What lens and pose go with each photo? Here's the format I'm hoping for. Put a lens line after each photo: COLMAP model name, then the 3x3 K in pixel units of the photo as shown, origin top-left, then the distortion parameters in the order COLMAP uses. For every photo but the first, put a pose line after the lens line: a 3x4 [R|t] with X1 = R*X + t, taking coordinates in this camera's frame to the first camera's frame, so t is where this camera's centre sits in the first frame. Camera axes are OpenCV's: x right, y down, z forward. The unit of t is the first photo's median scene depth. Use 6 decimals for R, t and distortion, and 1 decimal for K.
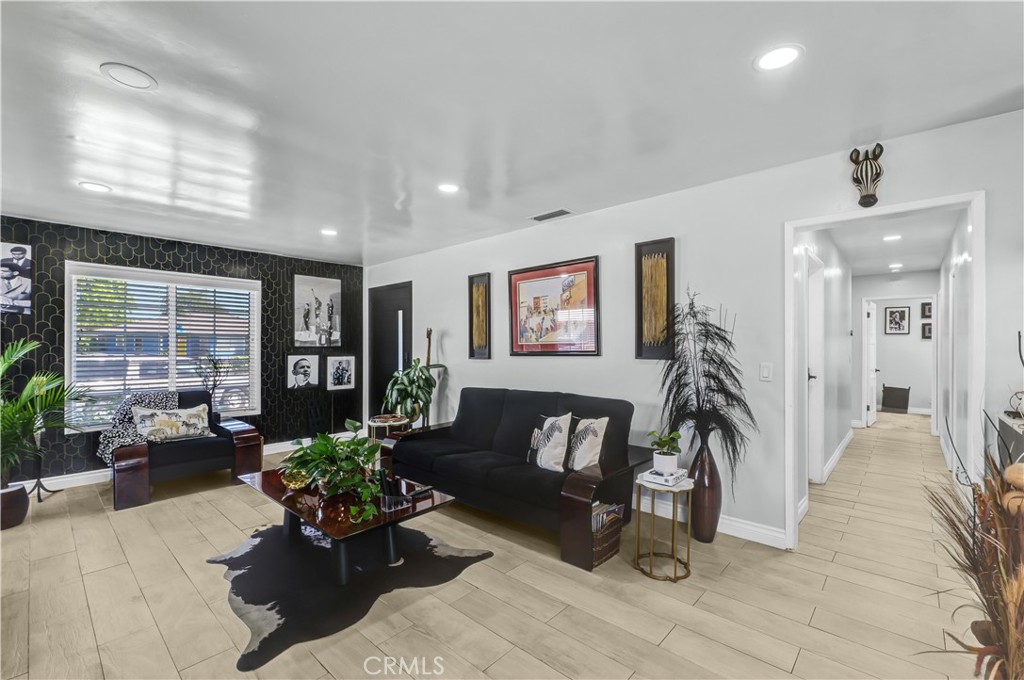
lens RADIAL K [[431.9, 0, 514.8], [0, 431.9, 347.8], [0, 0, 1]] dist [0.000085, -0.000273]
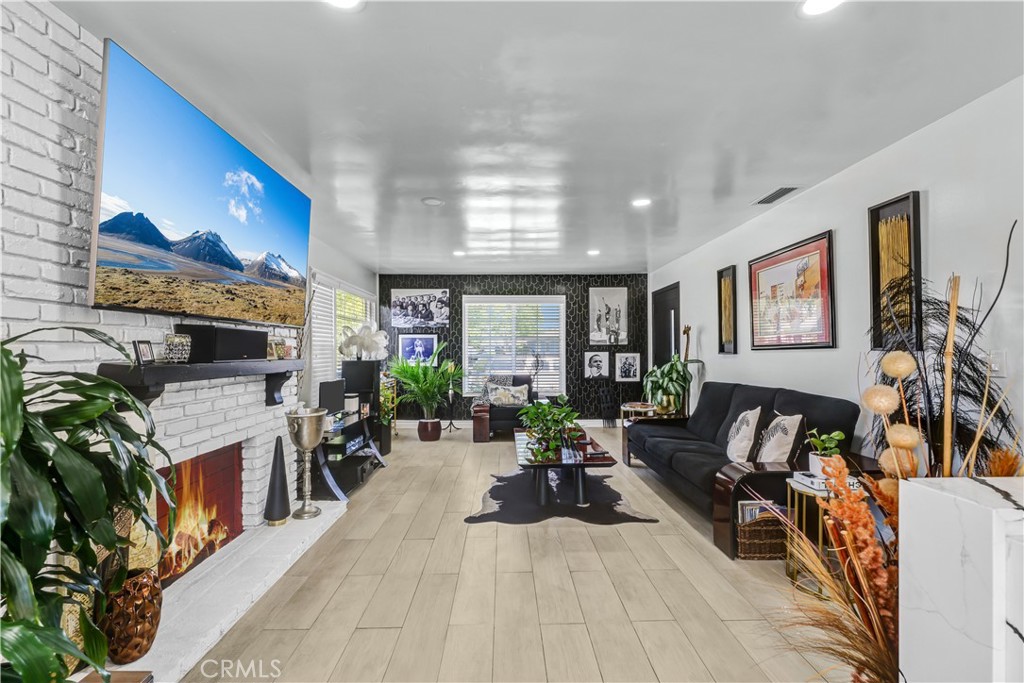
lens RADIAL K [[431.9, 0, 514.8], [0, 431.9, 349.3], [0, 0, 1]] dist [0.000085, -0.000273]
pose [[0.689552, -0.005804, -0.724213, 0.318916], [0.003291, 0.999983, -0.004881, 0.019705], [0.724229, 0.000983, 0.689559, -0.030429]]
